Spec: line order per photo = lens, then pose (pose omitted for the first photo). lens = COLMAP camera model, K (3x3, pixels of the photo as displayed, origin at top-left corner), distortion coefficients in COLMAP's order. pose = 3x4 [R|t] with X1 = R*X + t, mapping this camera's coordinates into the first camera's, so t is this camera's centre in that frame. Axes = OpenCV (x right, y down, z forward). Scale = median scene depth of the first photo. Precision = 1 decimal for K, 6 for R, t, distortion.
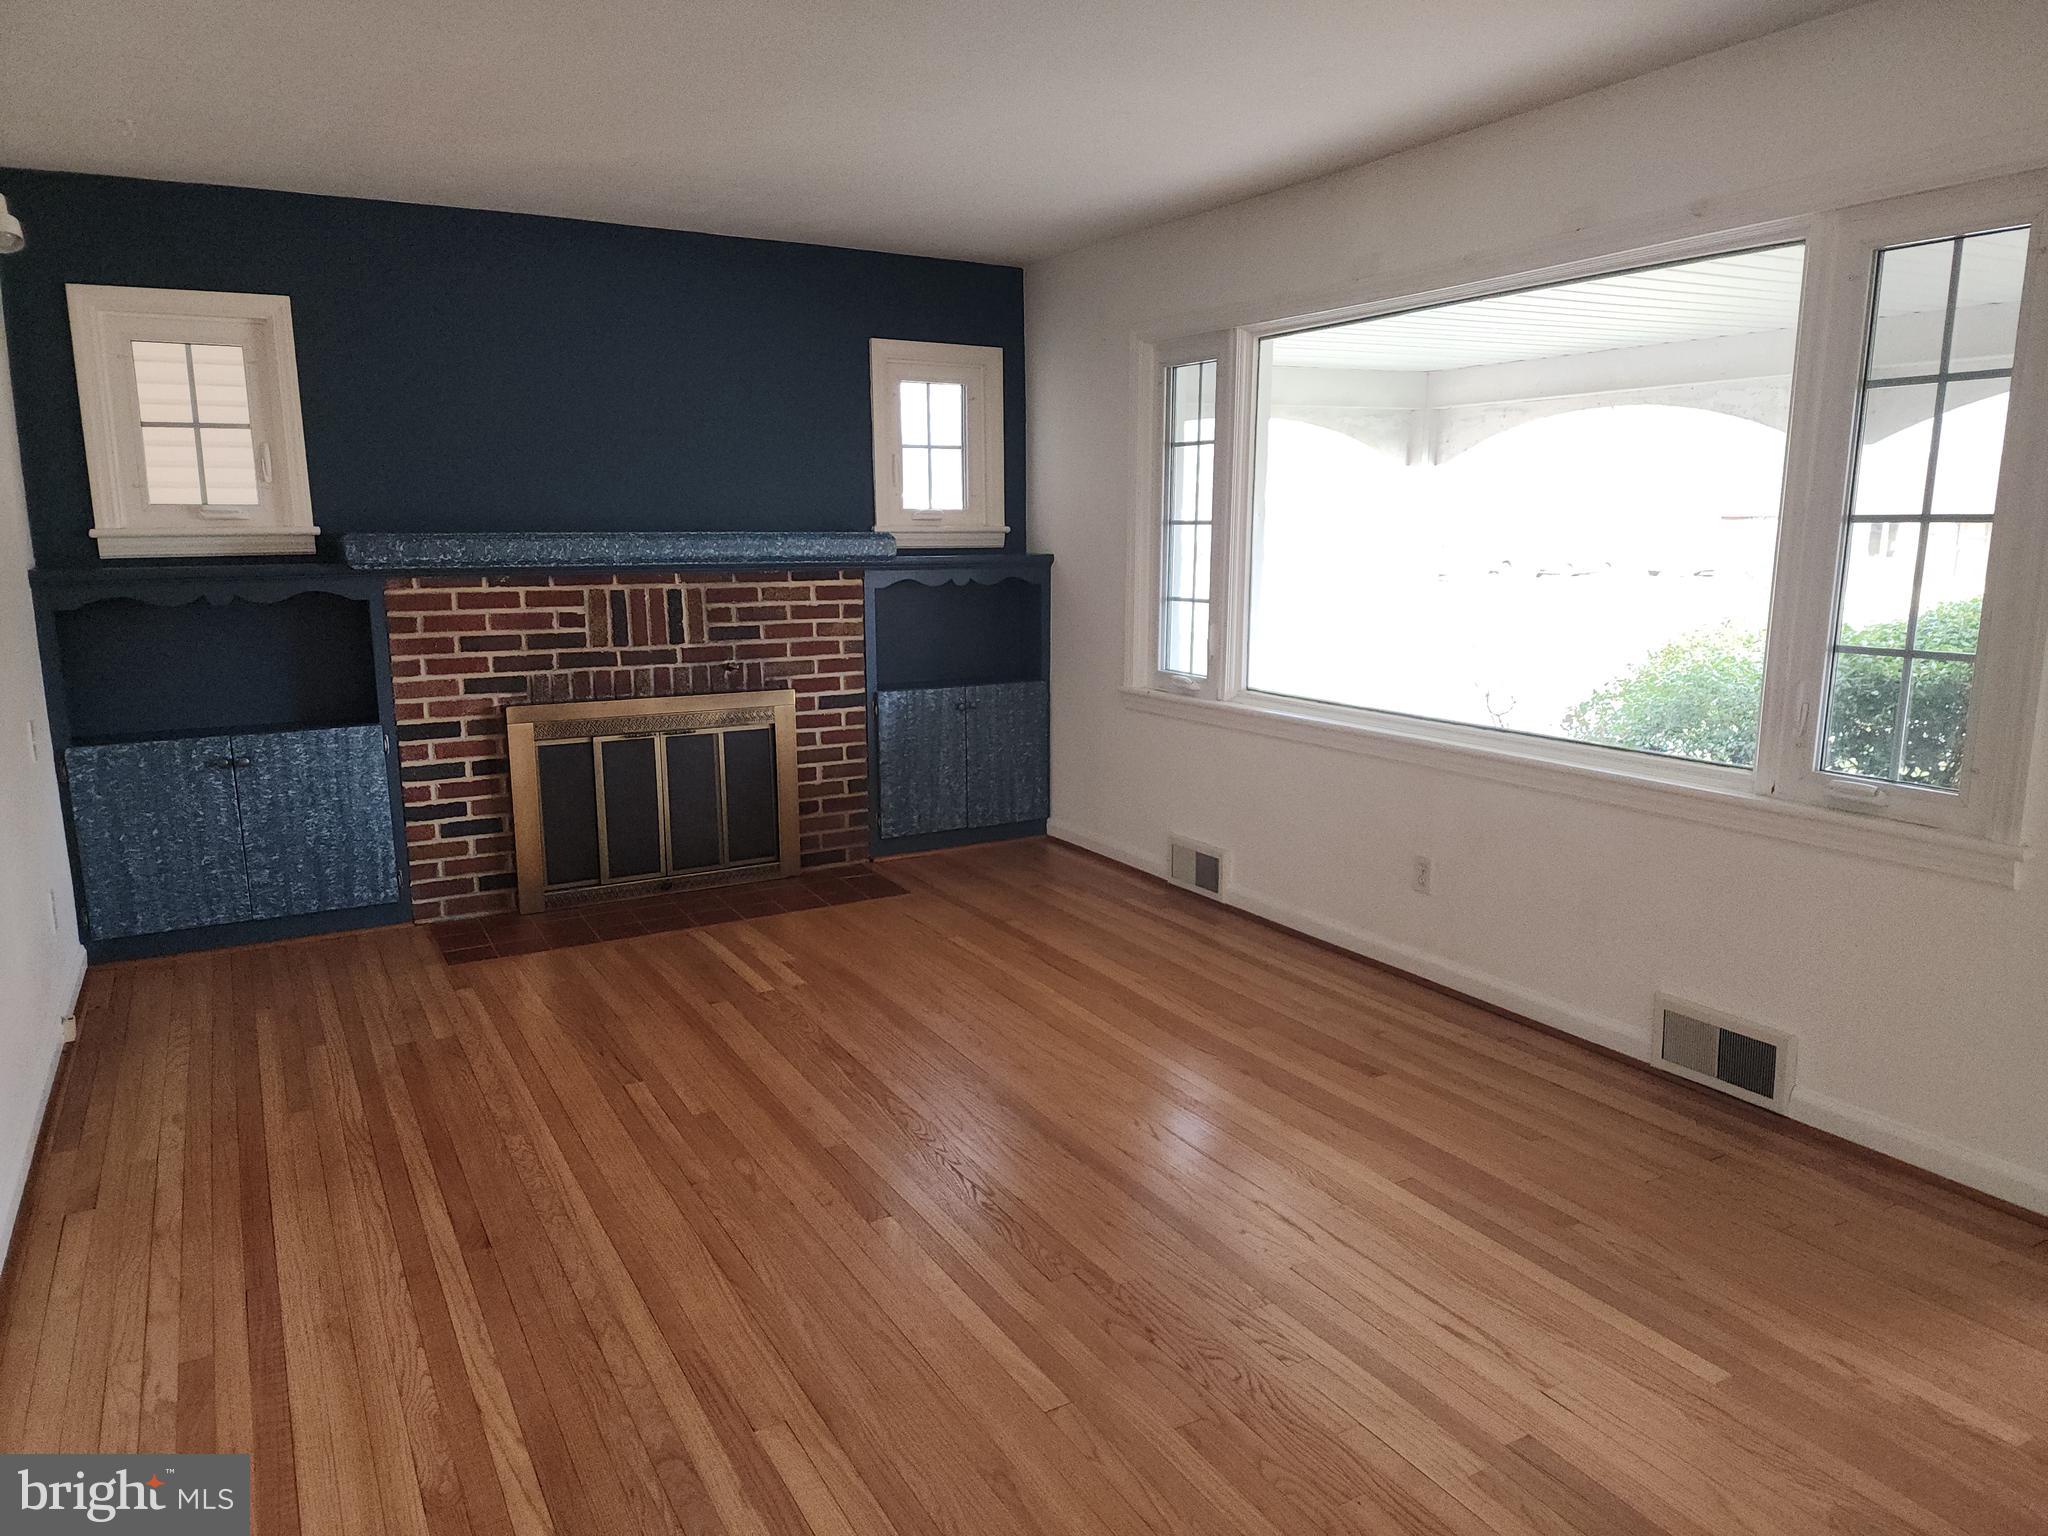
lens RADIAL K [[1386.6, 0, 1020.6], [0, 1386.6, 775.1], [0, 0, 1]] dist [0.125397, -0.122387]
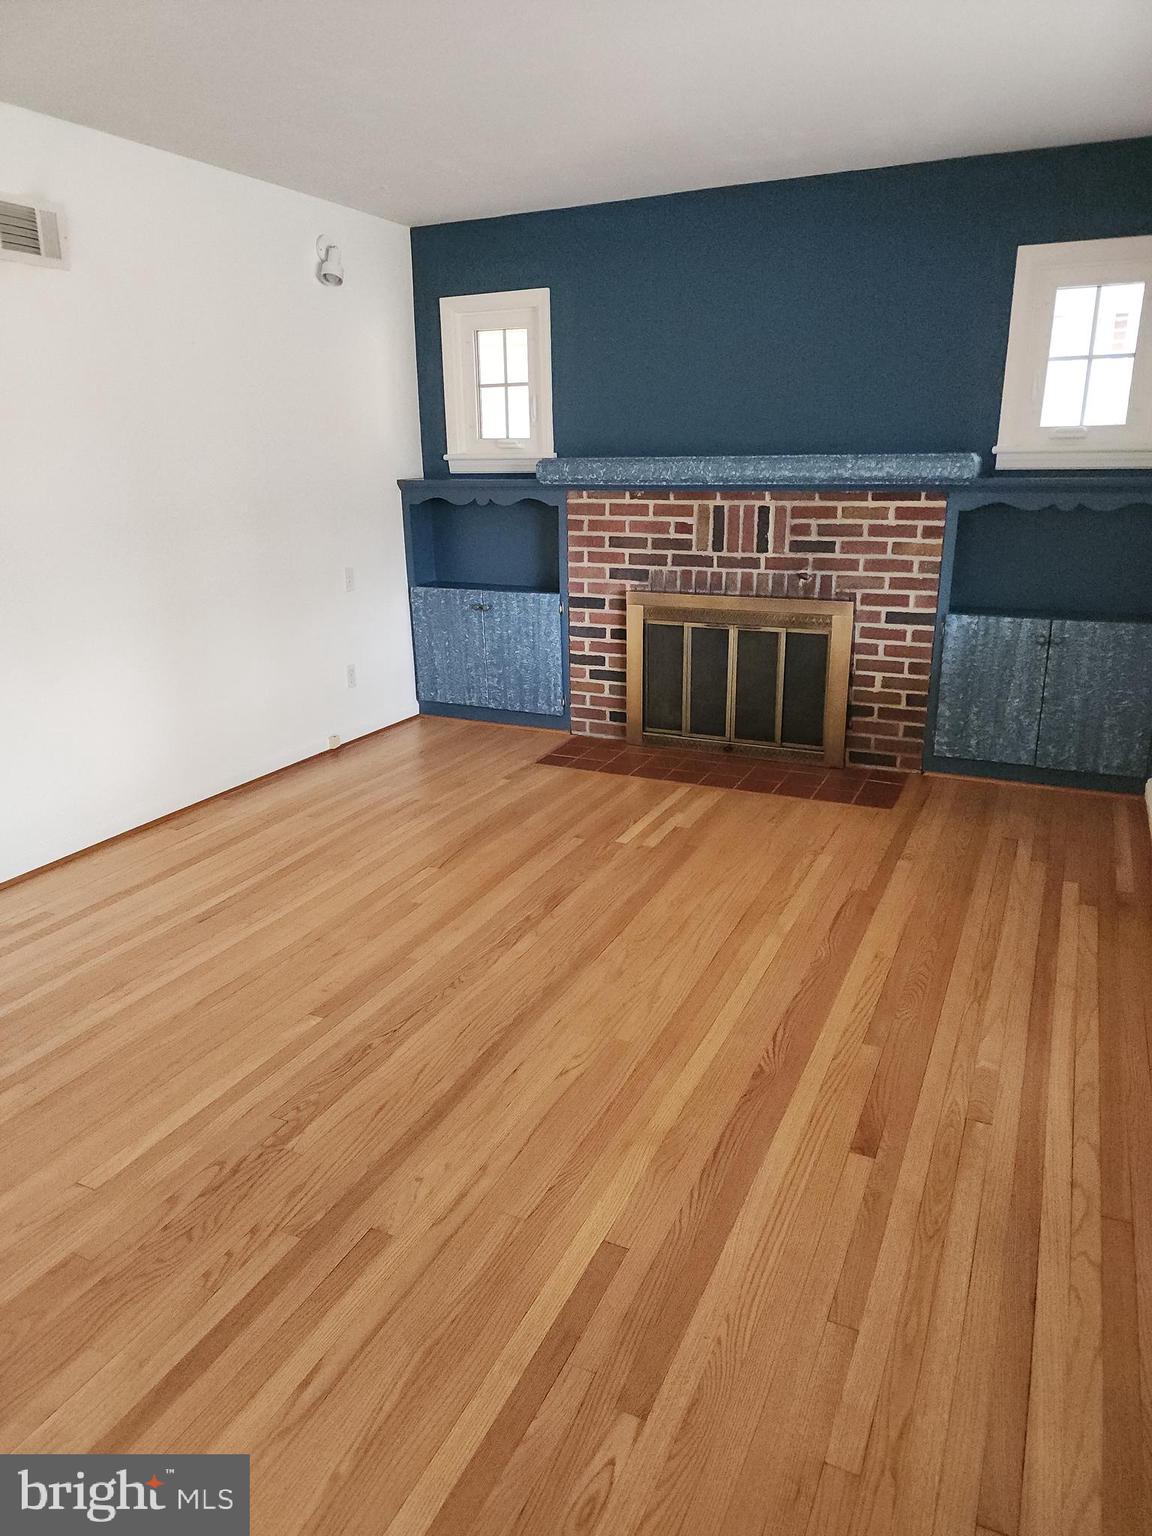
lens RADIAL K [[1039.9, 0, 577.4], [0, 1039.9, 764.9], [0, 0, 1]] dist [0.125397, -0.122387]
pose [[0.568866, 0.241383, -0.786209, 0.424428], [-0.138795, 0.970424, 0.197515, -0.075473], [0.810634, -0.003237, 0.585545, 0.359758]]
